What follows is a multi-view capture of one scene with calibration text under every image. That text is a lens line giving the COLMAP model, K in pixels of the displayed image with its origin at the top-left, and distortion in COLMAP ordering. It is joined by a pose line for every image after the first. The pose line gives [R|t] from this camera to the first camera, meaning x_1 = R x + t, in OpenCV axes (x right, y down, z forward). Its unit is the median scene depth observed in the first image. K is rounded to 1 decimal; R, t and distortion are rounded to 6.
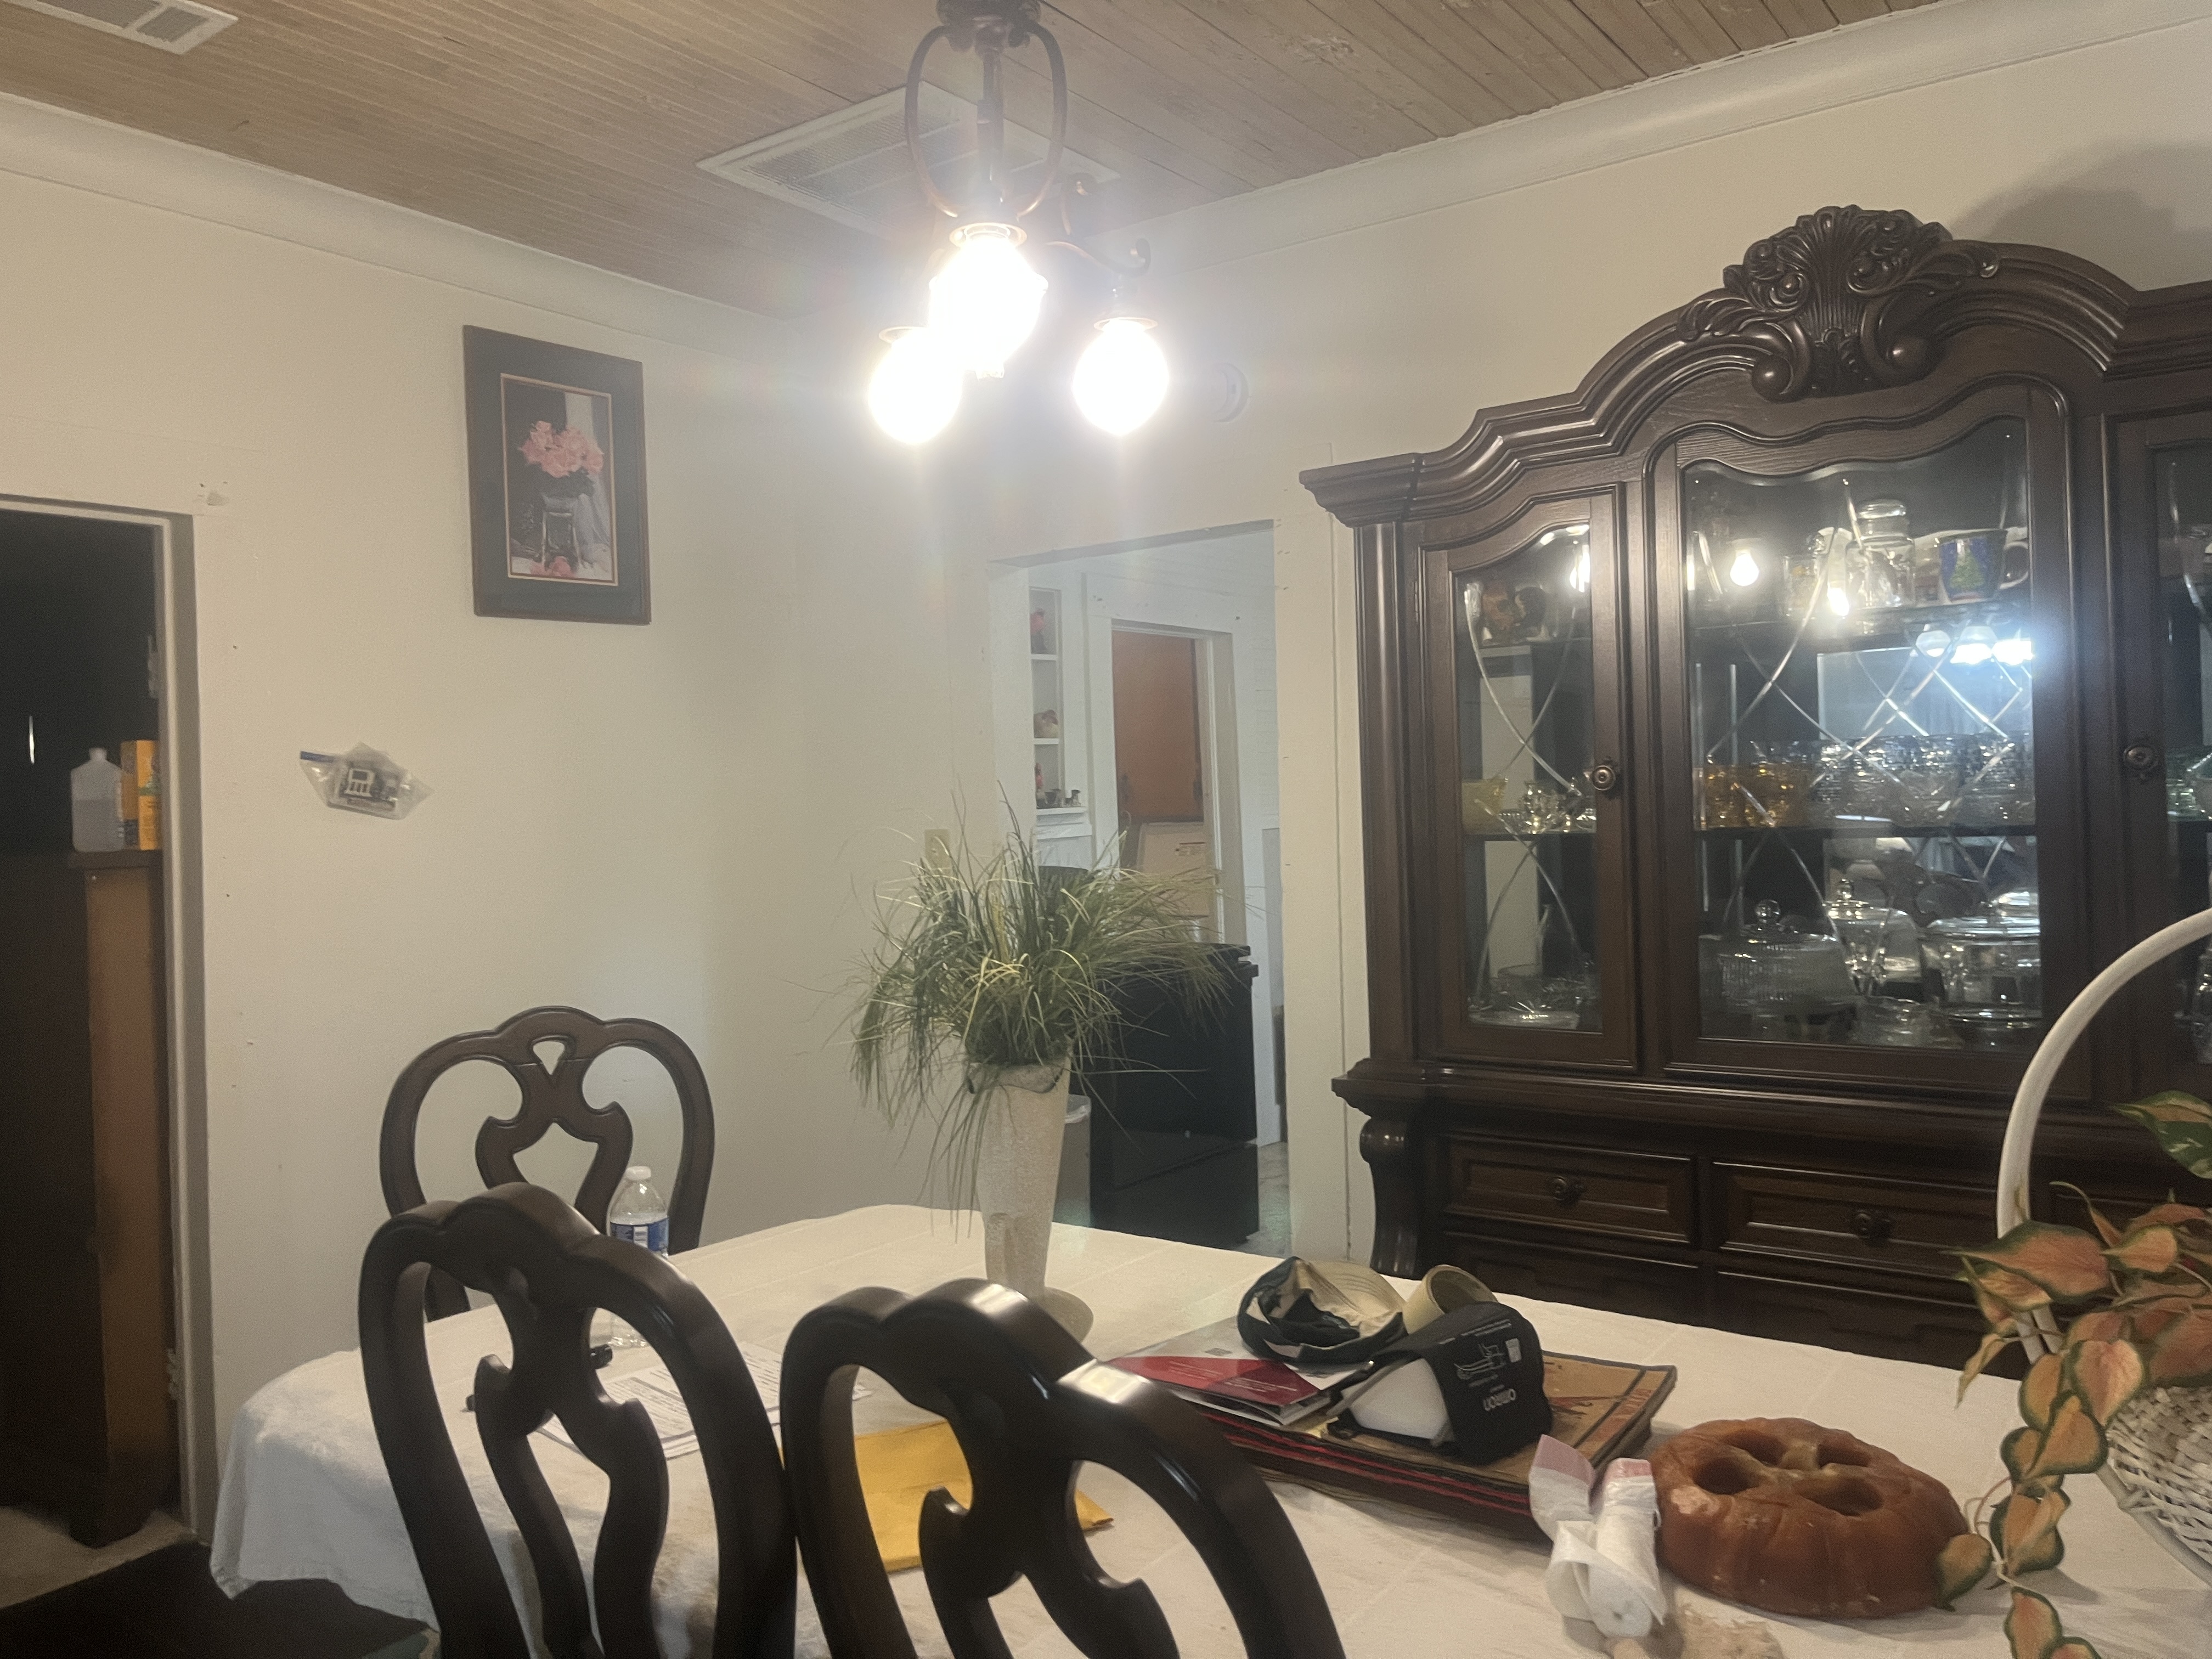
lens RADIAL K [[1663.6, 0, 1096.9], [0, 1663.6, 822.9], [0, 0, 1]] dist [0.060785, -0.073356]
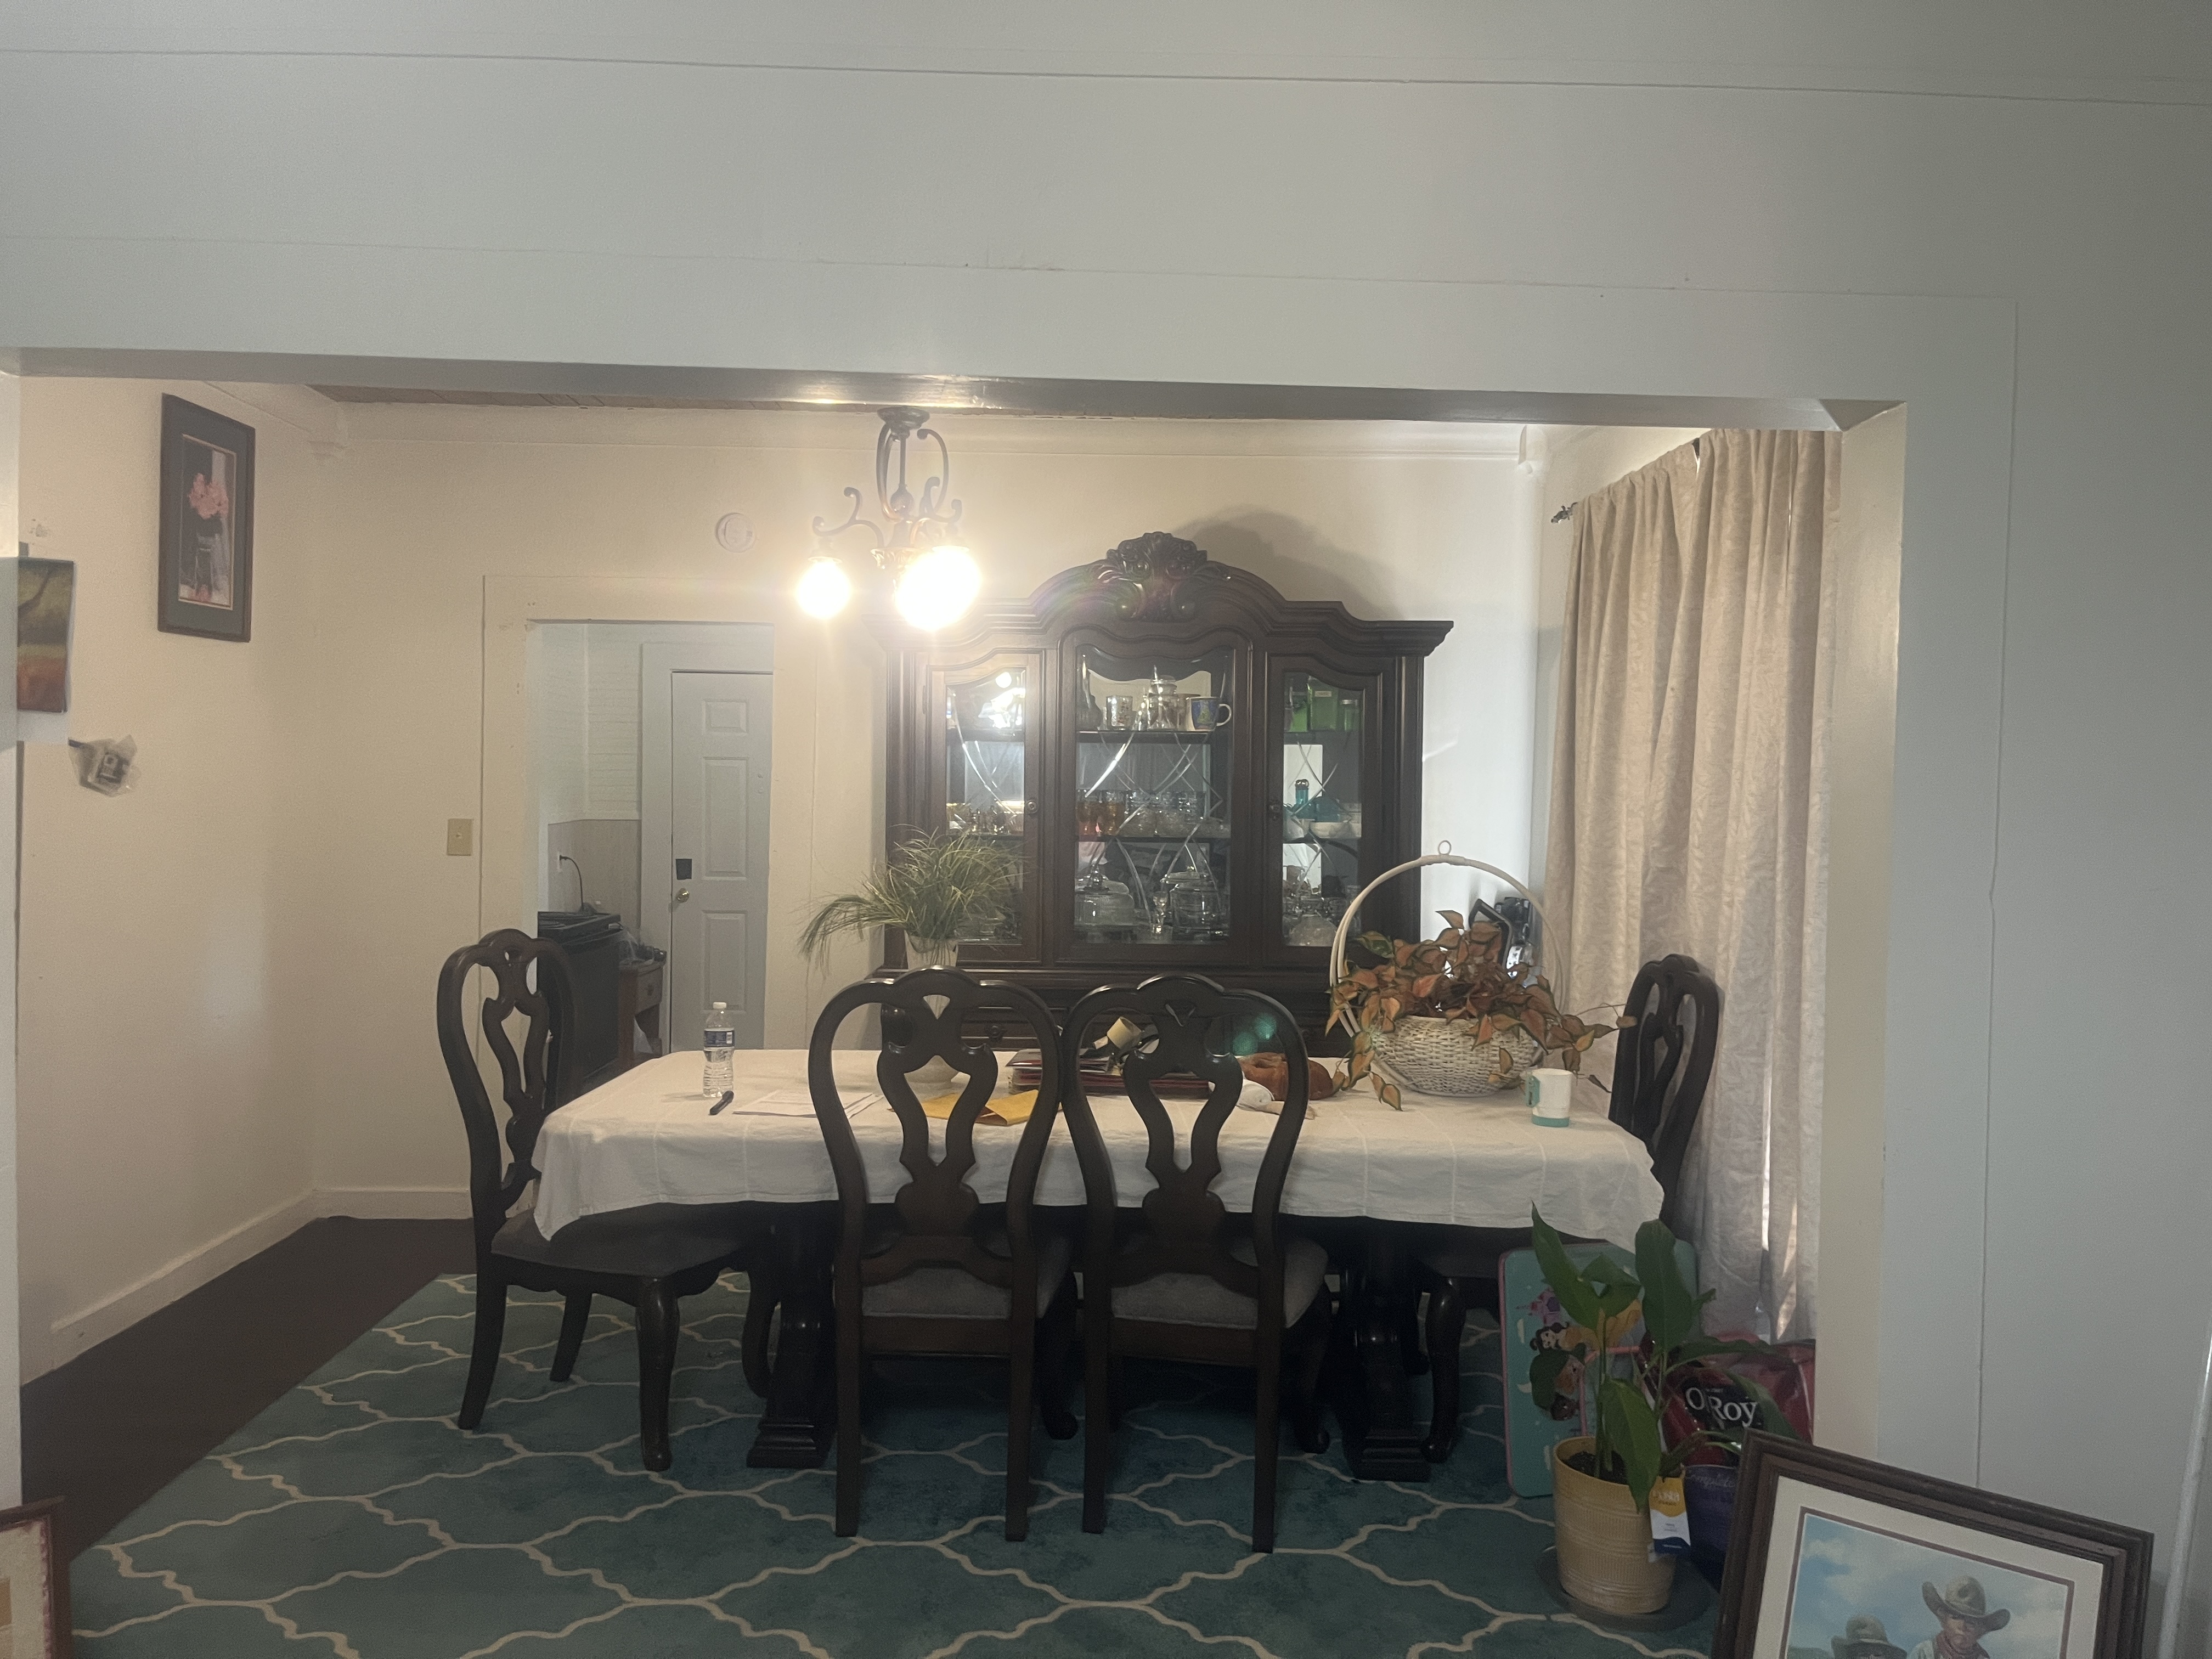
lens RADIAL K [[1663.6, 0, 1101.6], [0, 1663.6, 834.2], [0, 0, 1]] dist [0.060785, -0.073356]
pose [[0.802972, 0.031446, 0.595187, -0.535948], [-0.033394, 0.999412, -0.007752, 0.009500], [-0.595081, -0.013651, 0.803550, -0.381599]]
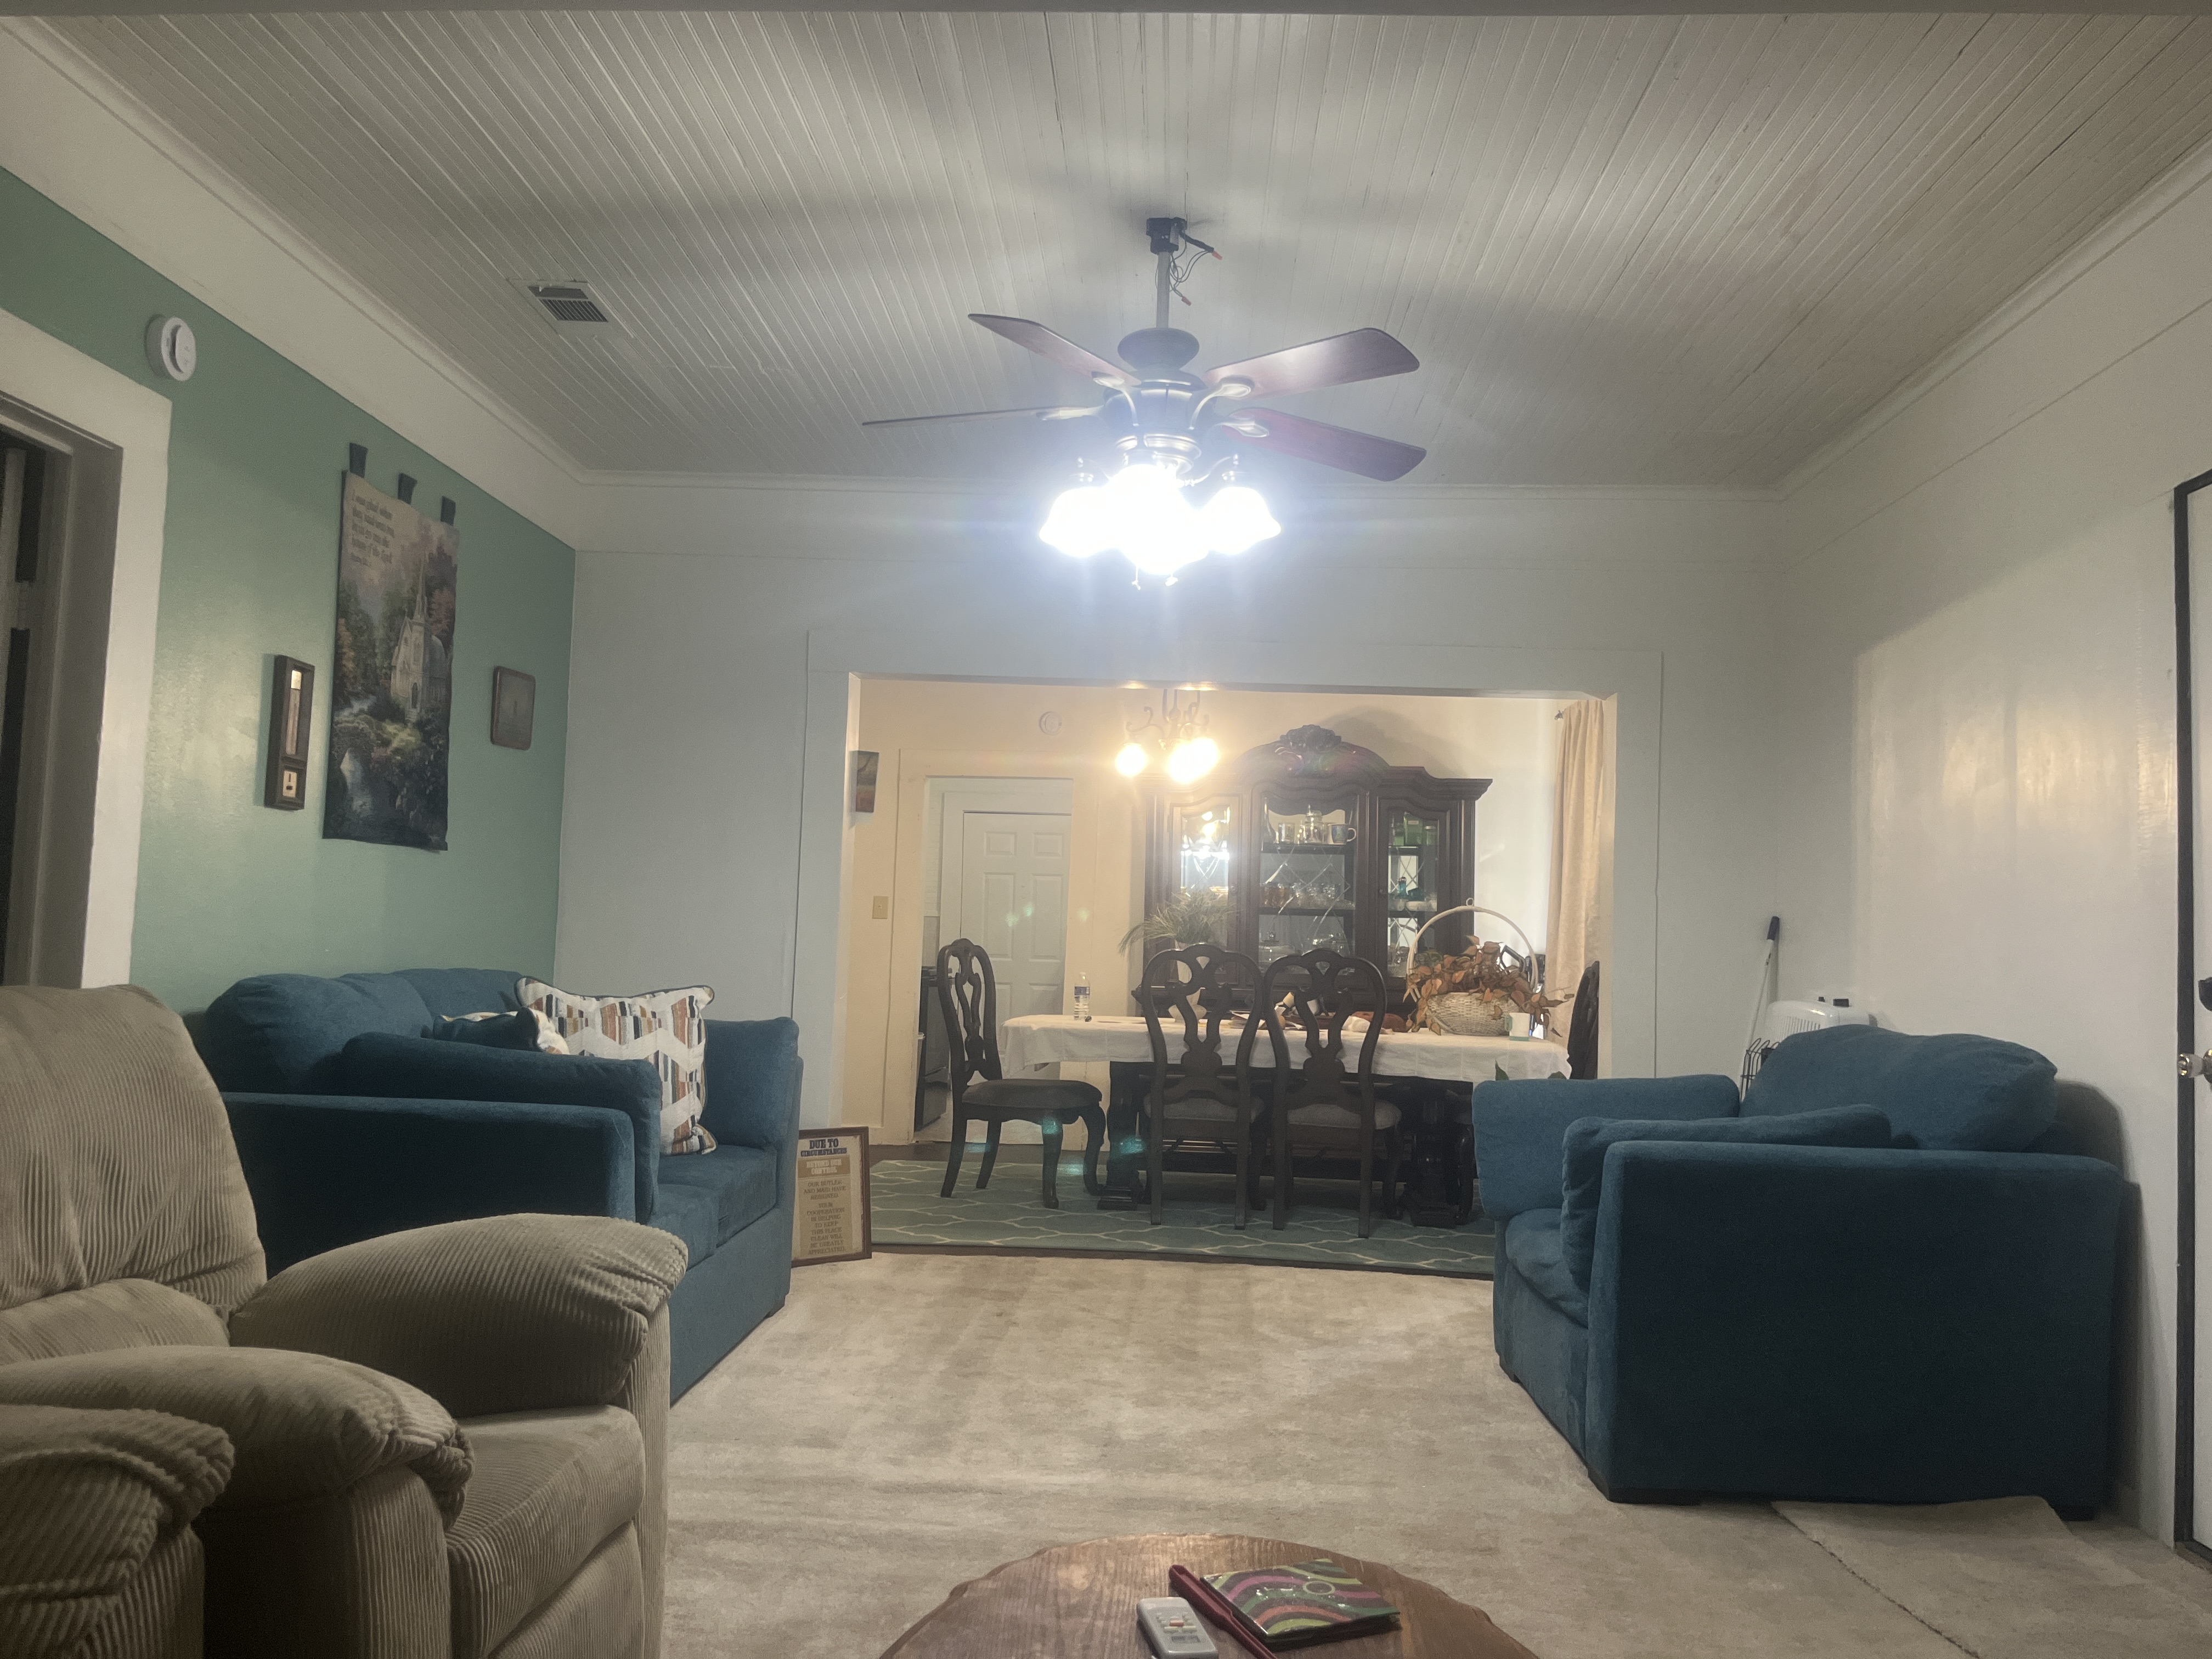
lens RADIAL K [[1663.6, 0, 1110.6], [0, 1663.6, 825.9], [0, 0, 1]] dist [0.060785, -0.073356]
pose [[0.848254, 0.096373, 0.520746, -1.078348], [-0.049931, 0.993476, -0.102526, 0.129486], [-0.527230, 0.060967, 0.847533, -1.059479]]
